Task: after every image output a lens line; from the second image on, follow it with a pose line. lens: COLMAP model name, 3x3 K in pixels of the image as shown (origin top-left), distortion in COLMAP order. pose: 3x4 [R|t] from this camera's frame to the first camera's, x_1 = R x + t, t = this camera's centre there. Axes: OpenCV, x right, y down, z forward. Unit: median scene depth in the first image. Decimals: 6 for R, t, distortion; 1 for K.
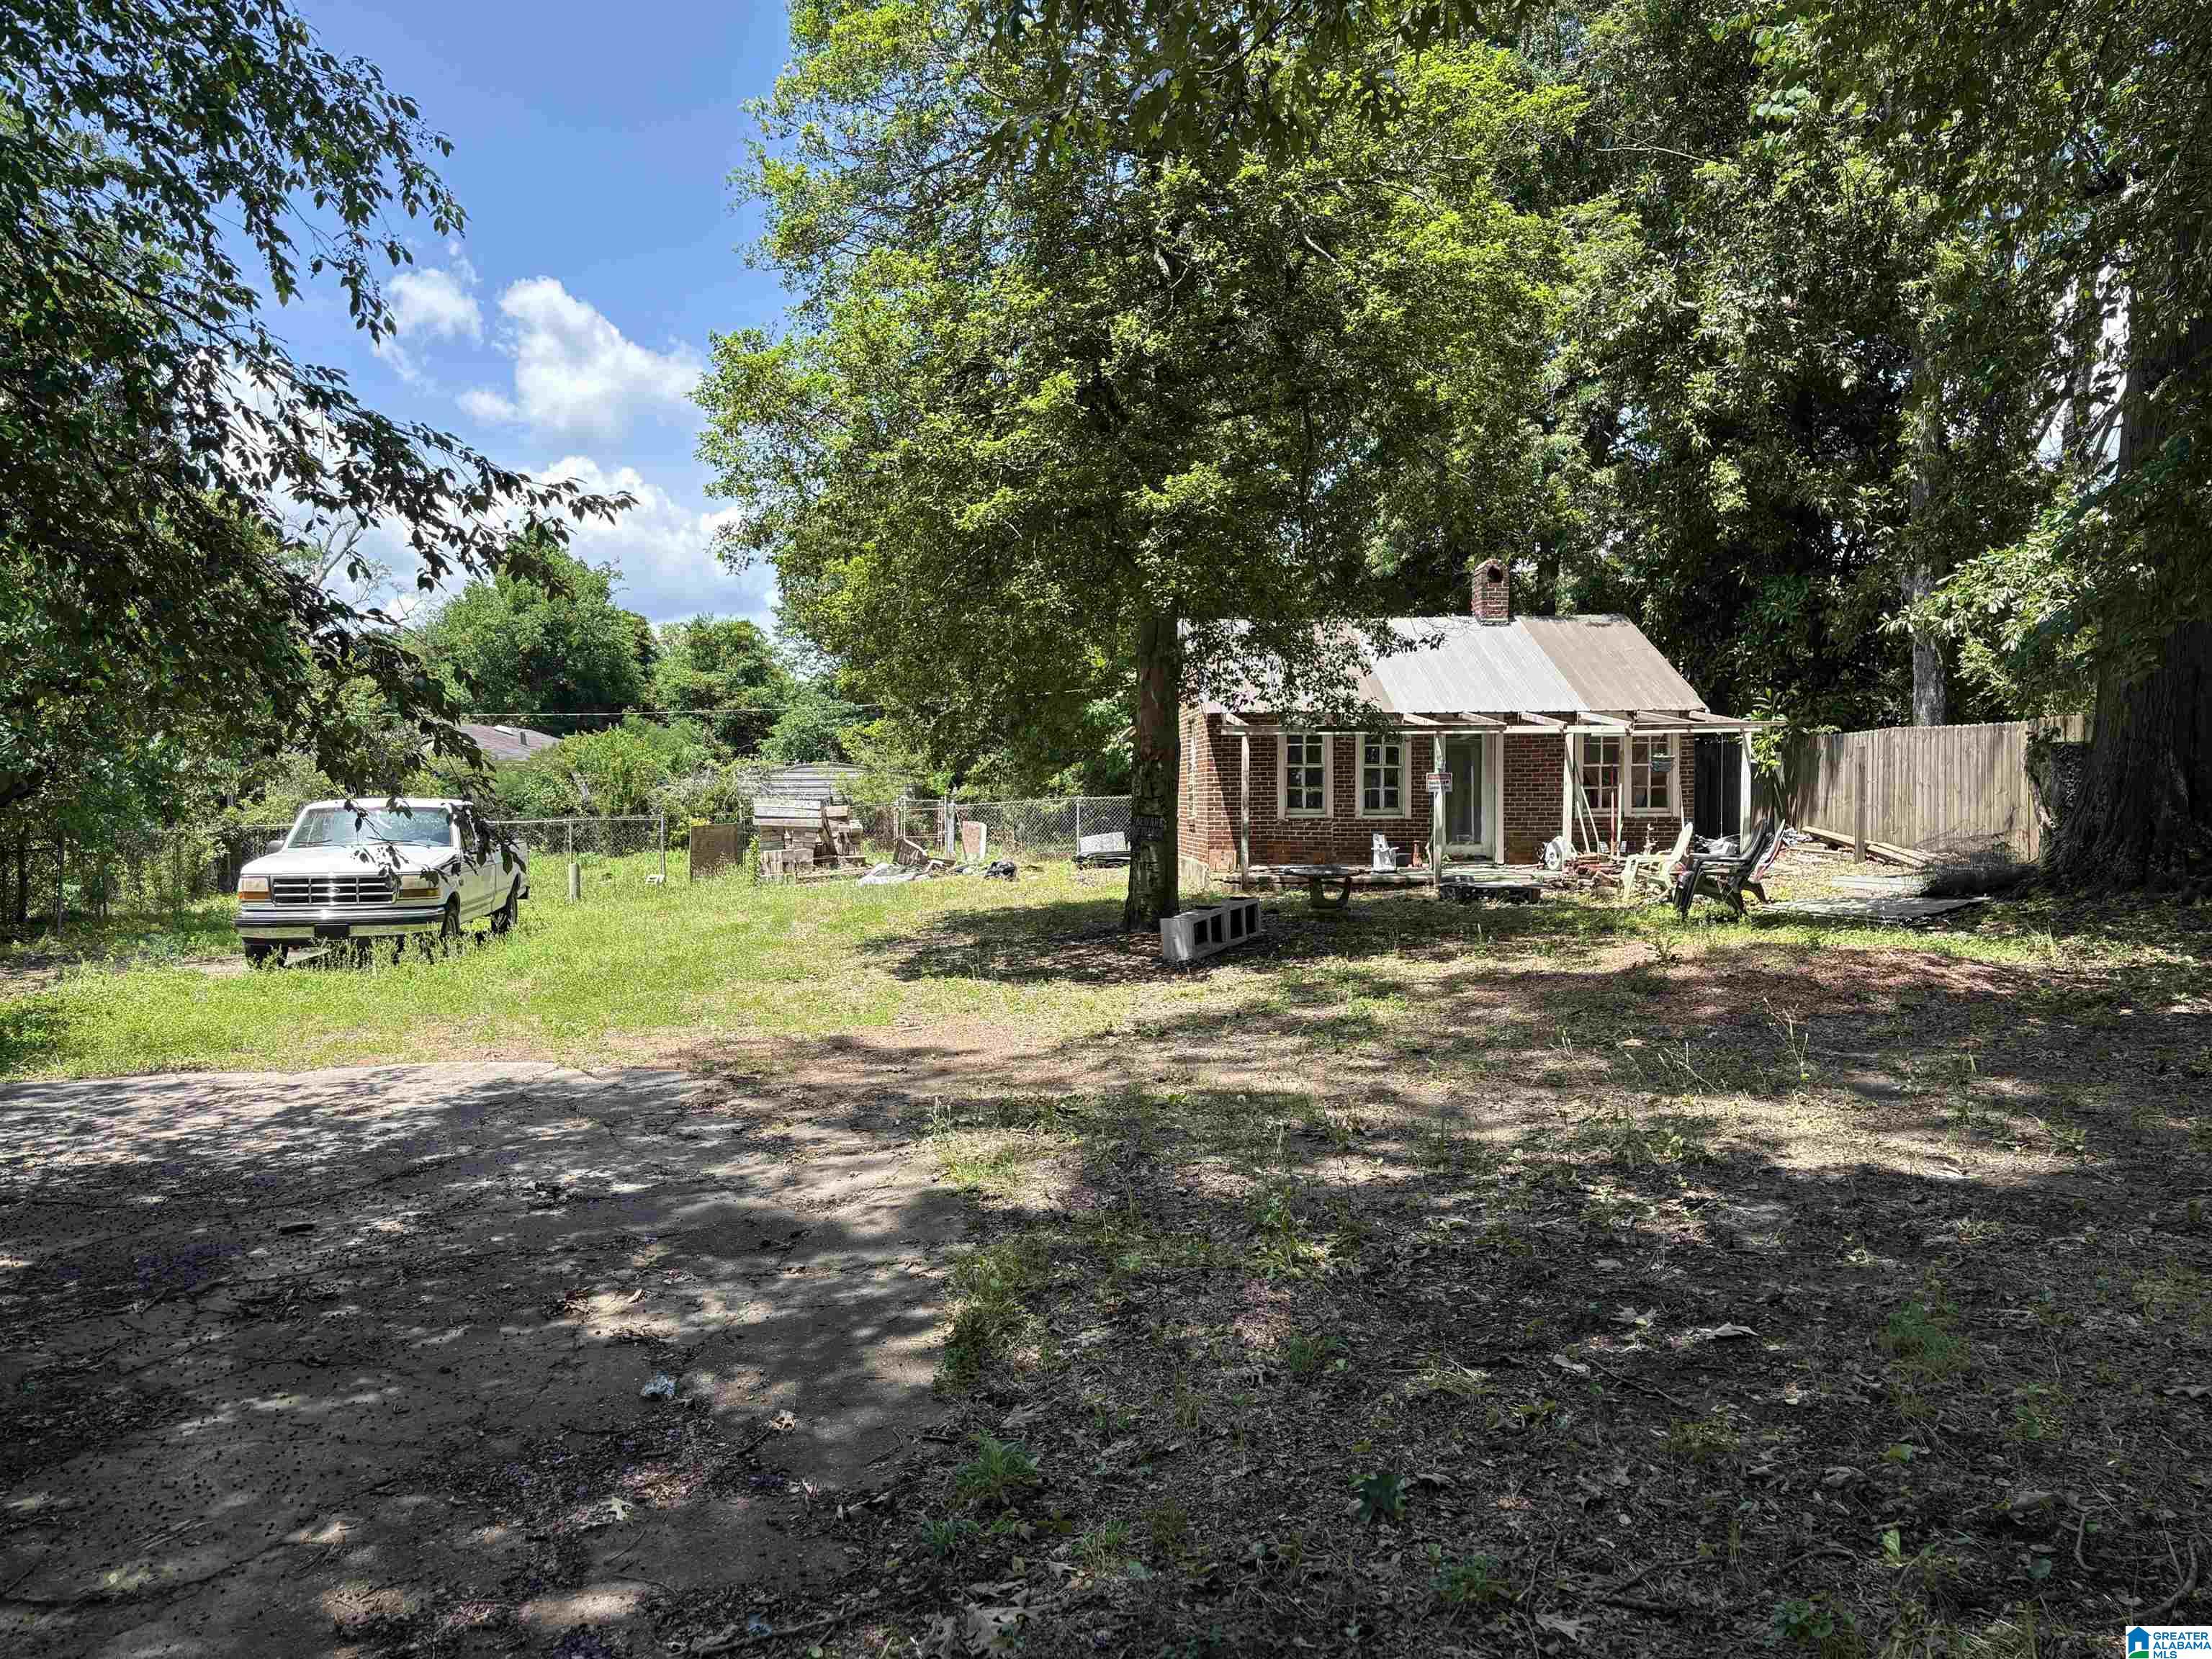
lens RADIAL K [[1651.8, 0, 1099.2], [0, 1651.8, 835.8], [0, 0, 1]] dist [0.018738, -0.013704]
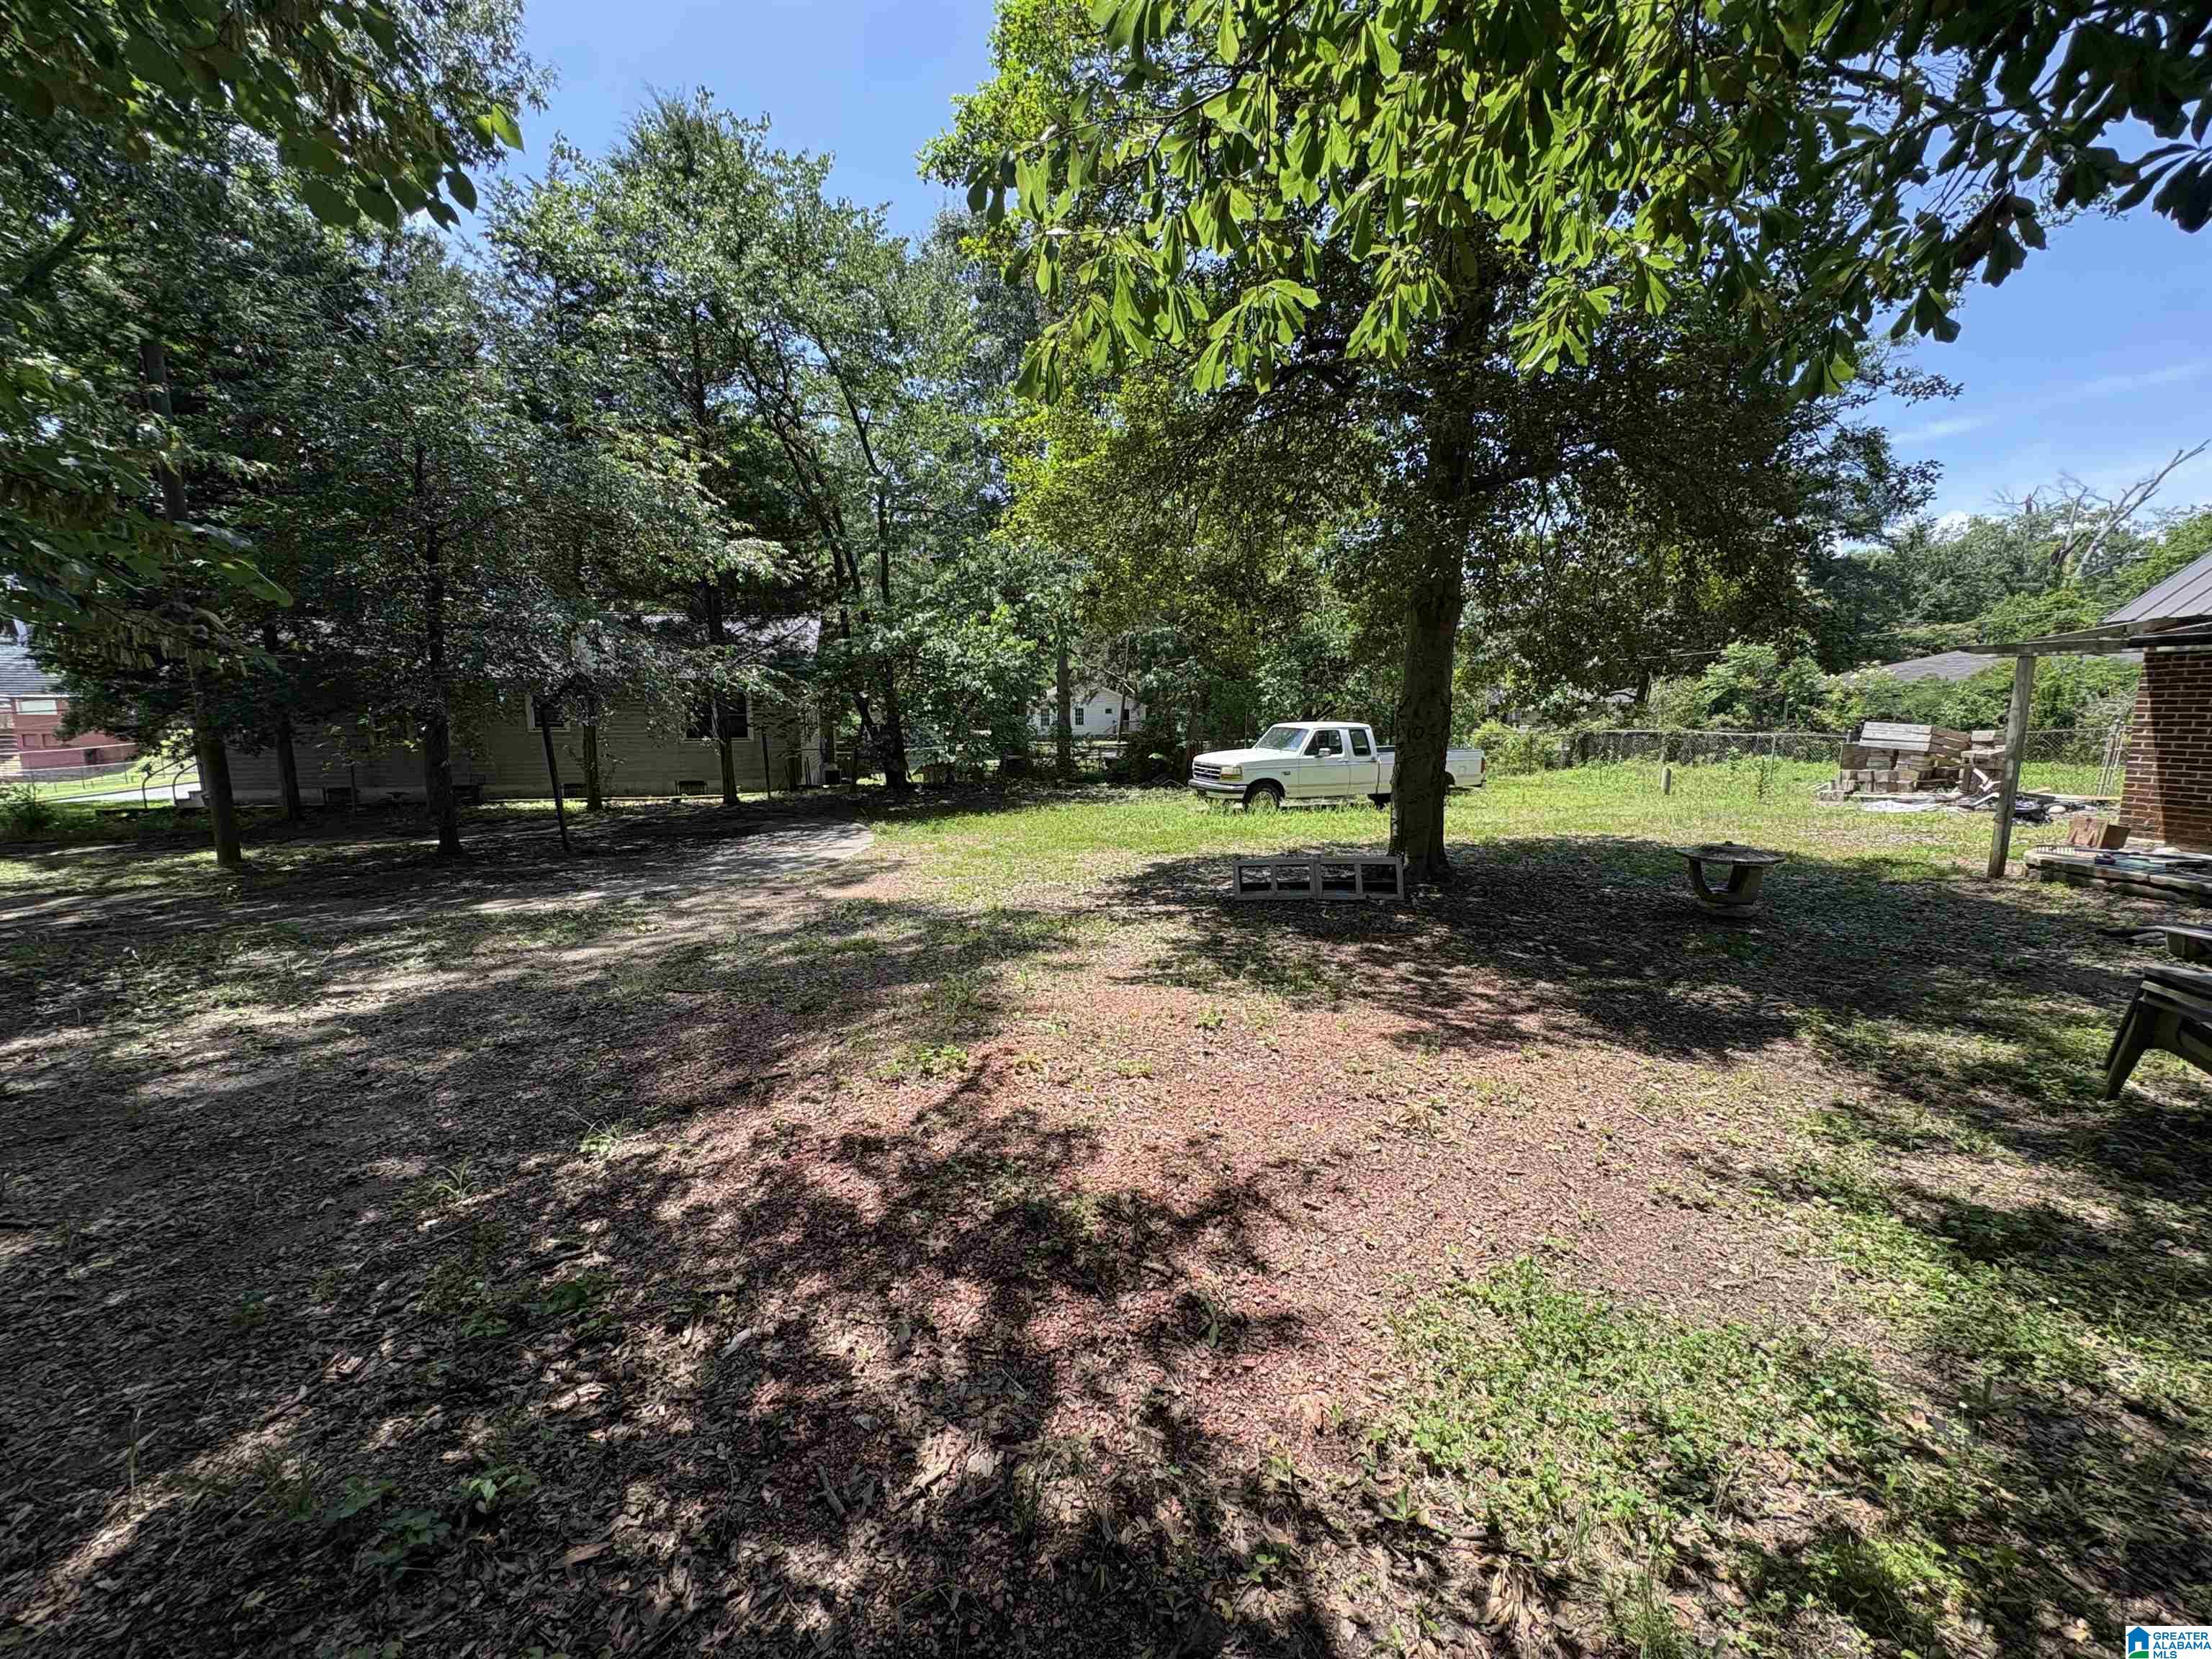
lens RADIAL K [[873.4, 0, 1113.0], [0, 873.4, 831.6], [0, 0, 1]] dist [0.001784, 0.000157]
pose [[0.169923, 0.147696, -0.974326, 0.360419], [-0.022317, 0.989028, 0.146032, -0.030025], [0.985205, -0.003071, 0.171355, 0.493362]]
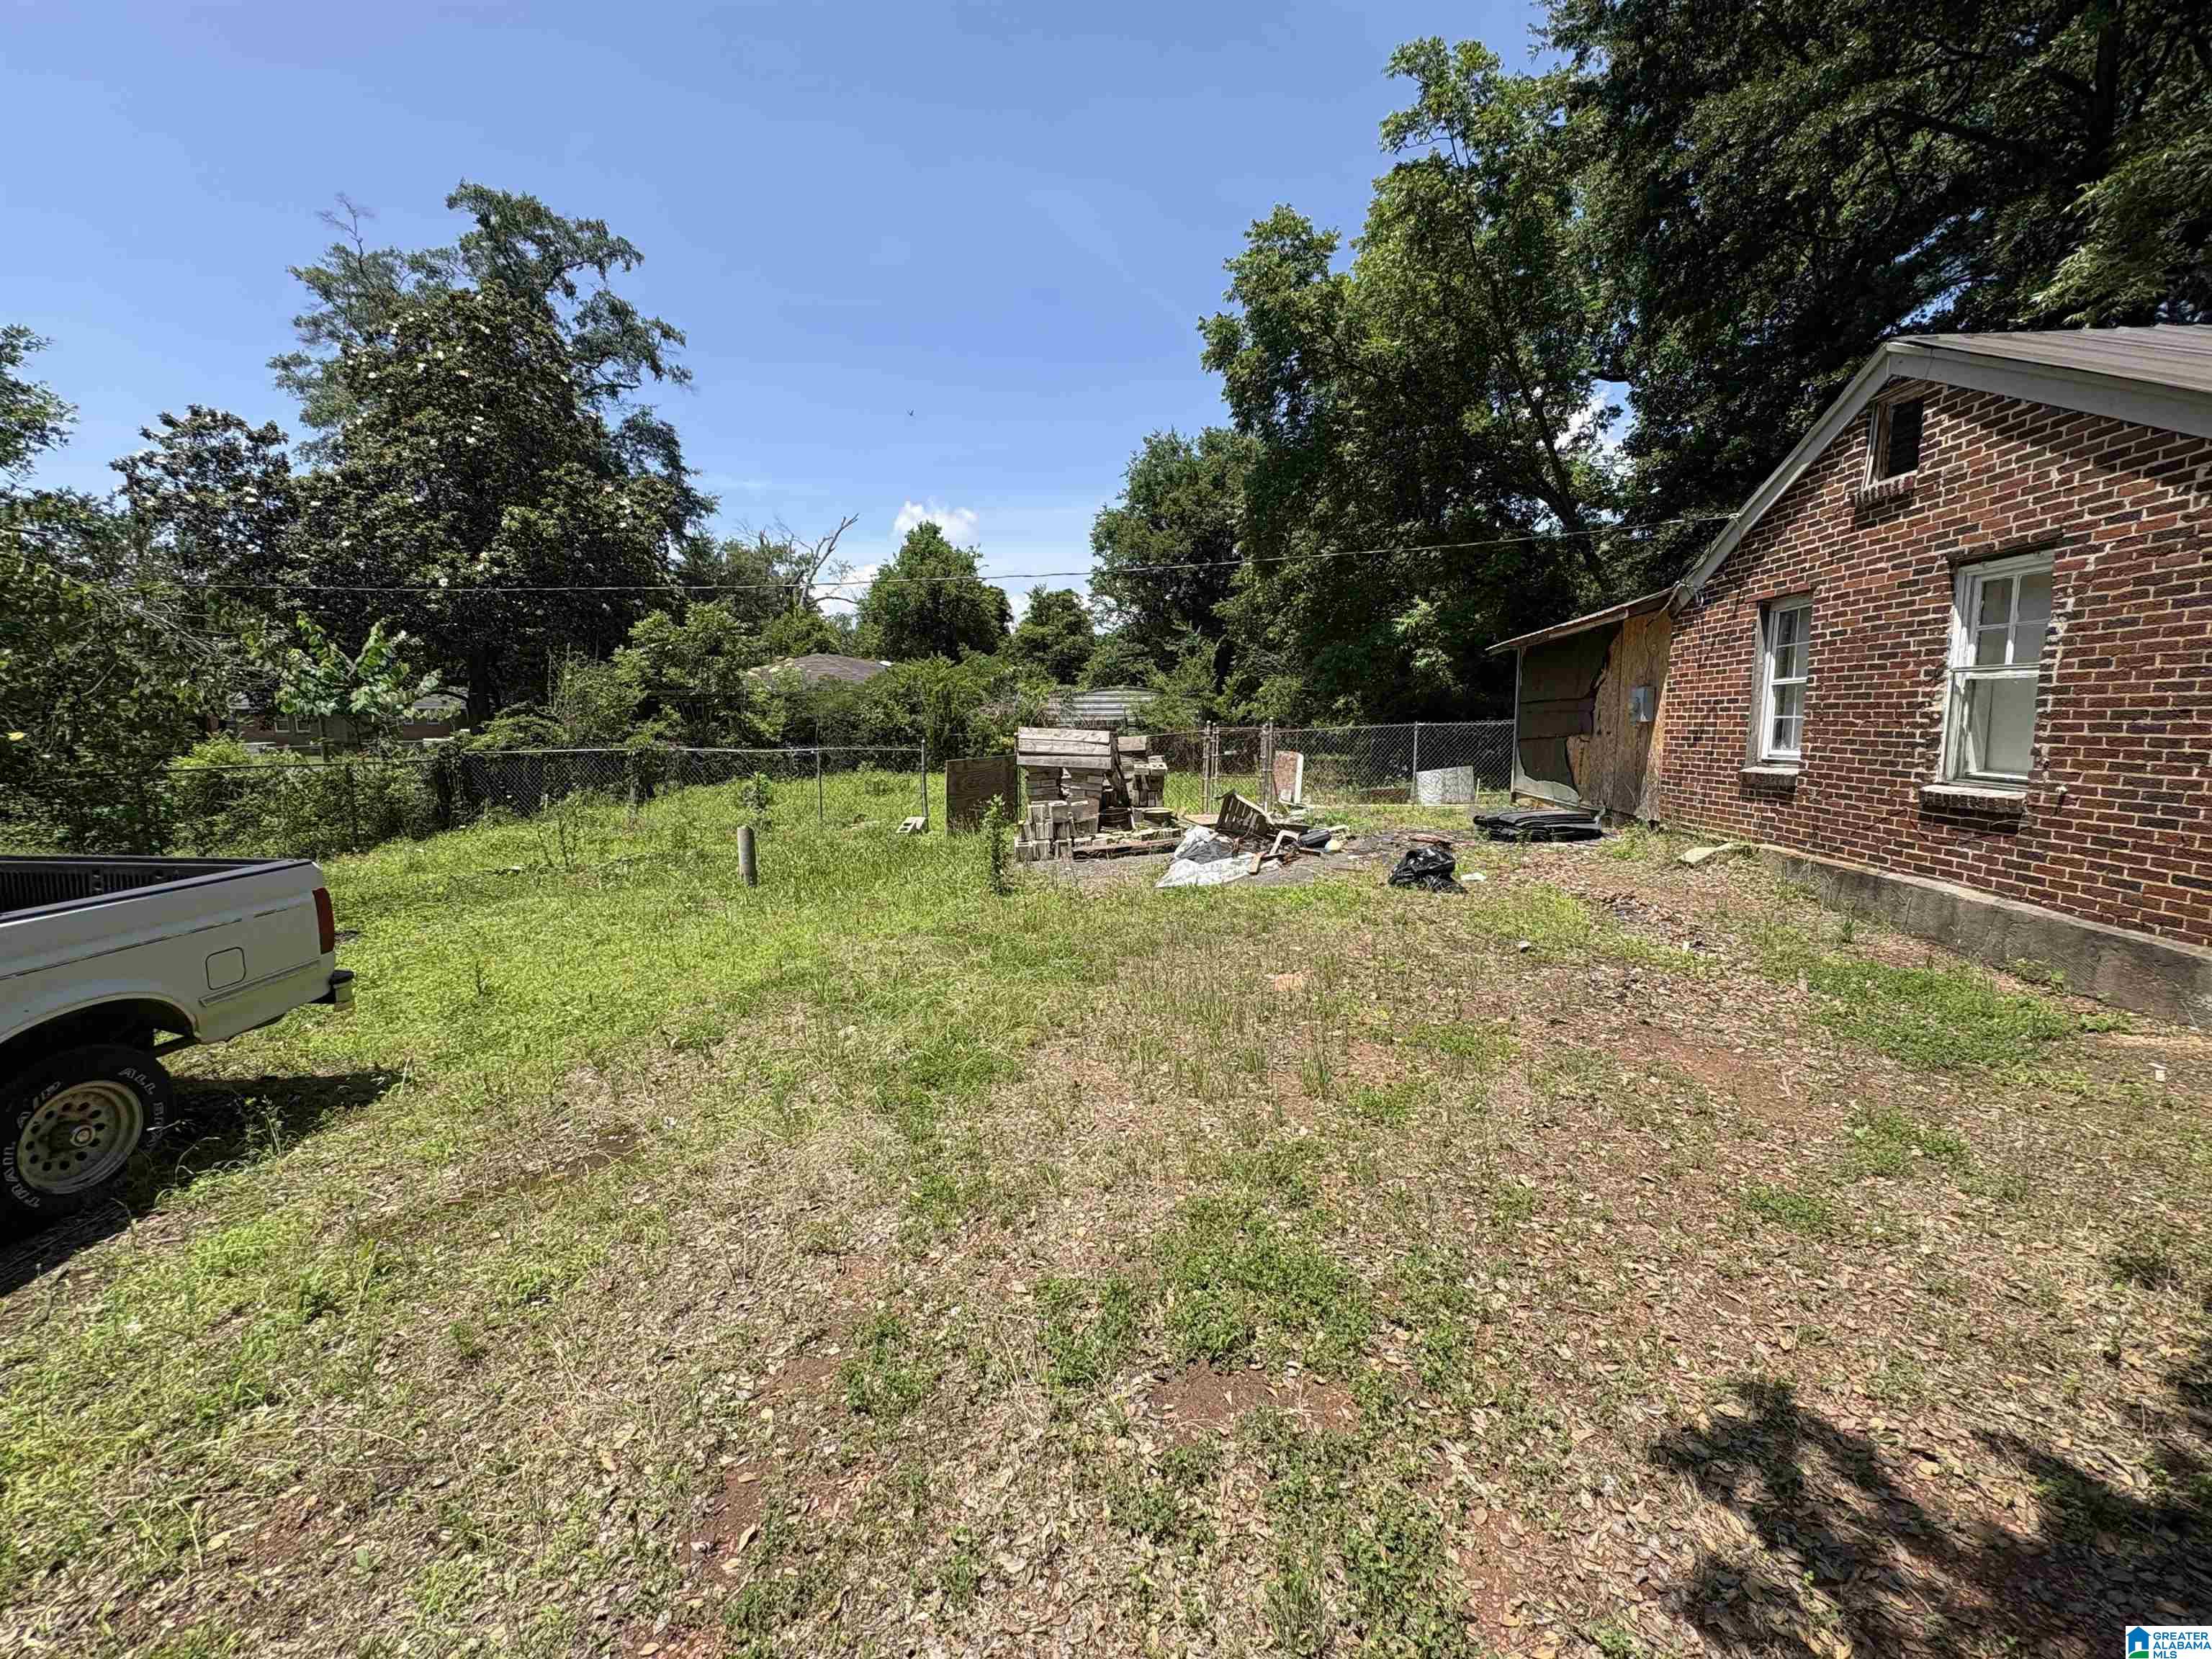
lens RADIAL K [[873.4, 0, 1118.4], [0, 873.4, 828.9], [0, 0, 1]] dist [0.001784, 0.000157]
pose [[0.985469, 0.028525, -0.167441, -0.125509], [-0.009998, 0.993830, 0.110465, -0.026288], [0.169559, -0.107186, 0.979674, 0.782315]]
